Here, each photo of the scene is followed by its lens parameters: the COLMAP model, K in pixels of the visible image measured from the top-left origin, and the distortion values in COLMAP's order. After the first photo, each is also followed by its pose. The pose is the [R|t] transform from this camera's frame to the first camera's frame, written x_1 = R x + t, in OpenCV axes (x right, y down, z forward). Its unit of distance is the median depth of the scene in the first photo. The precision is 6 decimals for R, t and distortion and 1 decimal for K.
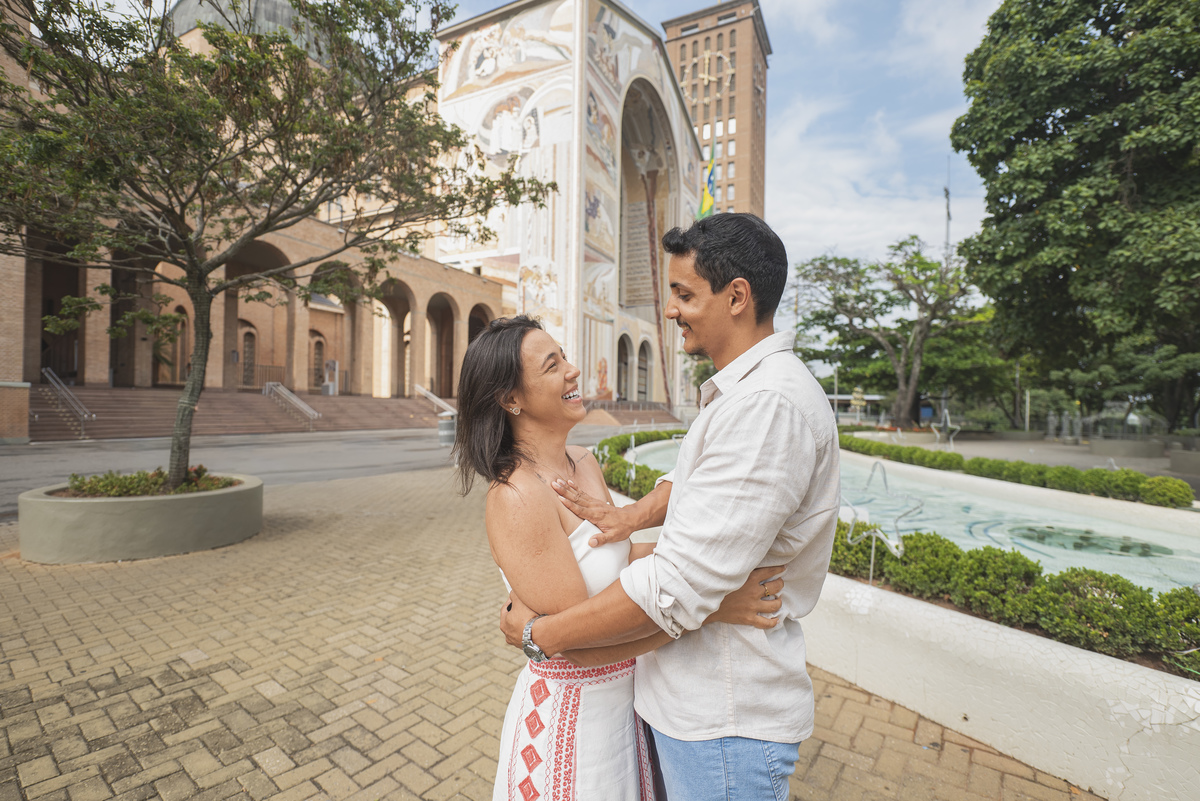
lens RADIAL K [[564.3, 0, 609.8], [0, 564.3, 404.1], [0, 0, 1]] dist [0.004446, -0.000349]
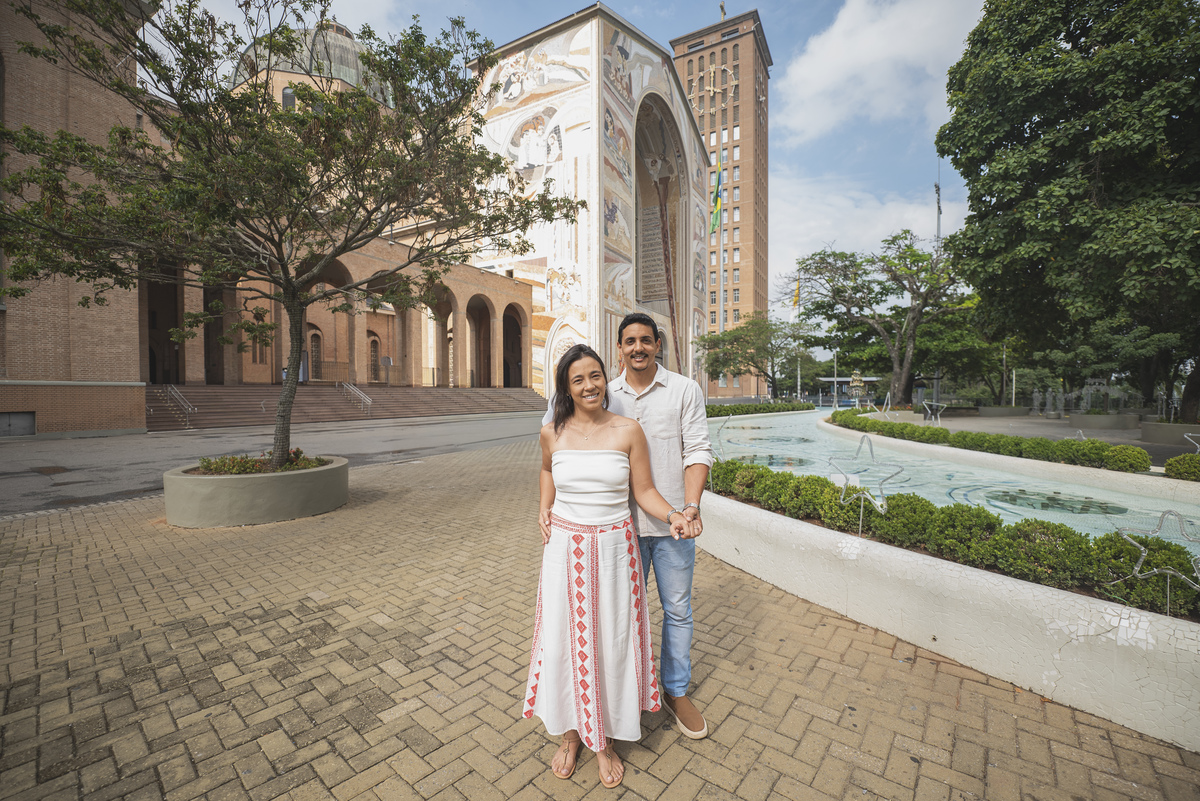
lens RADIAL K [[514.2, 0, 604.6], [0, 514.2, 400.8], [0, 0, 1]] dist [-0.004810, -0.000755]
pose [[0.998804, -0.019143, -0.044987, -0.011106], [0.020104, 0.999577, 0.020999, -0.002115], [0.044566, -0.021879, 0.998767, -0.046743]]
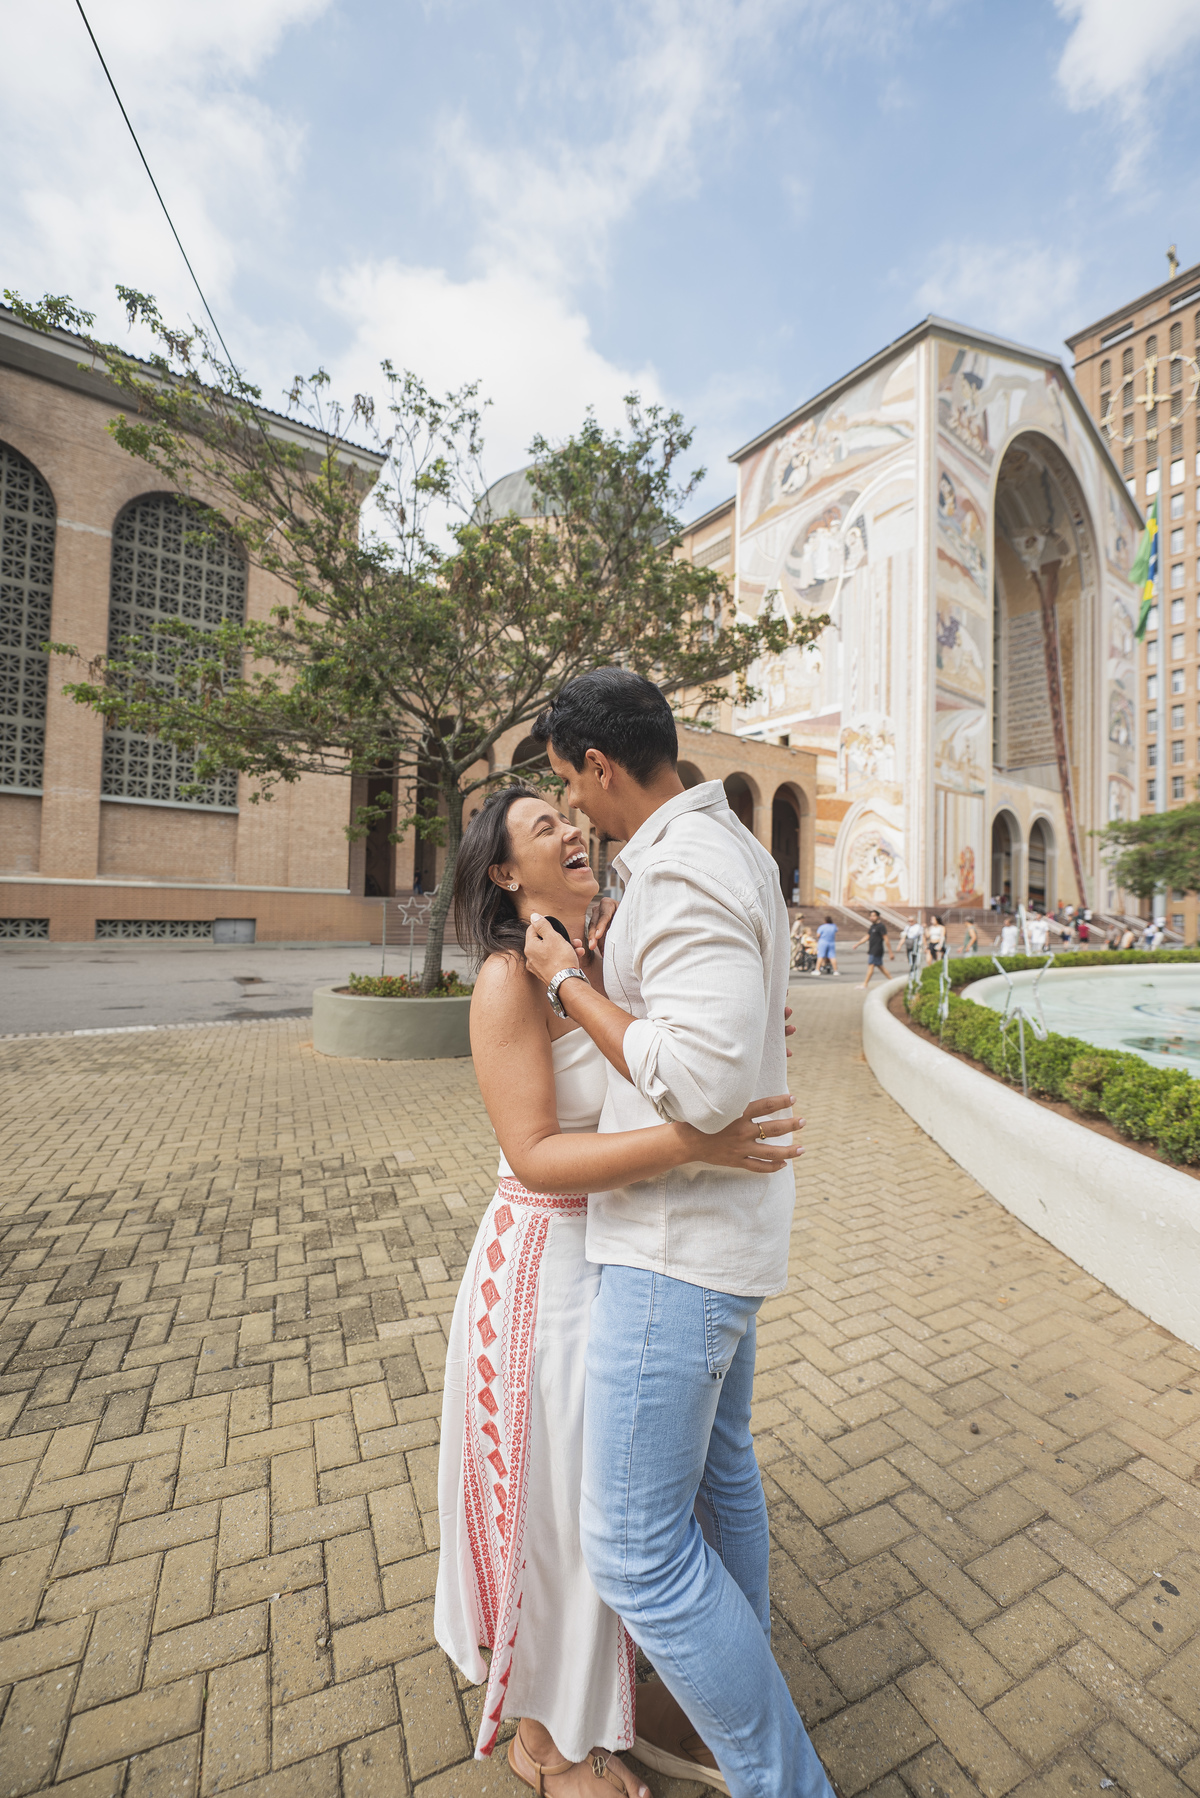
lens RADIAL K [[741.7, 0, 606.0], [0, 741.7, 887.2], [0, 0, 1]] dist [0.001909, -0.003348]
pose [[0.878428, -0.012019, -0.477724, 0.082292], [-0.006148, 0.999317, -0.036447, 0.006691], [0.477836, 0.034953, 0.877754, 0.002226]]
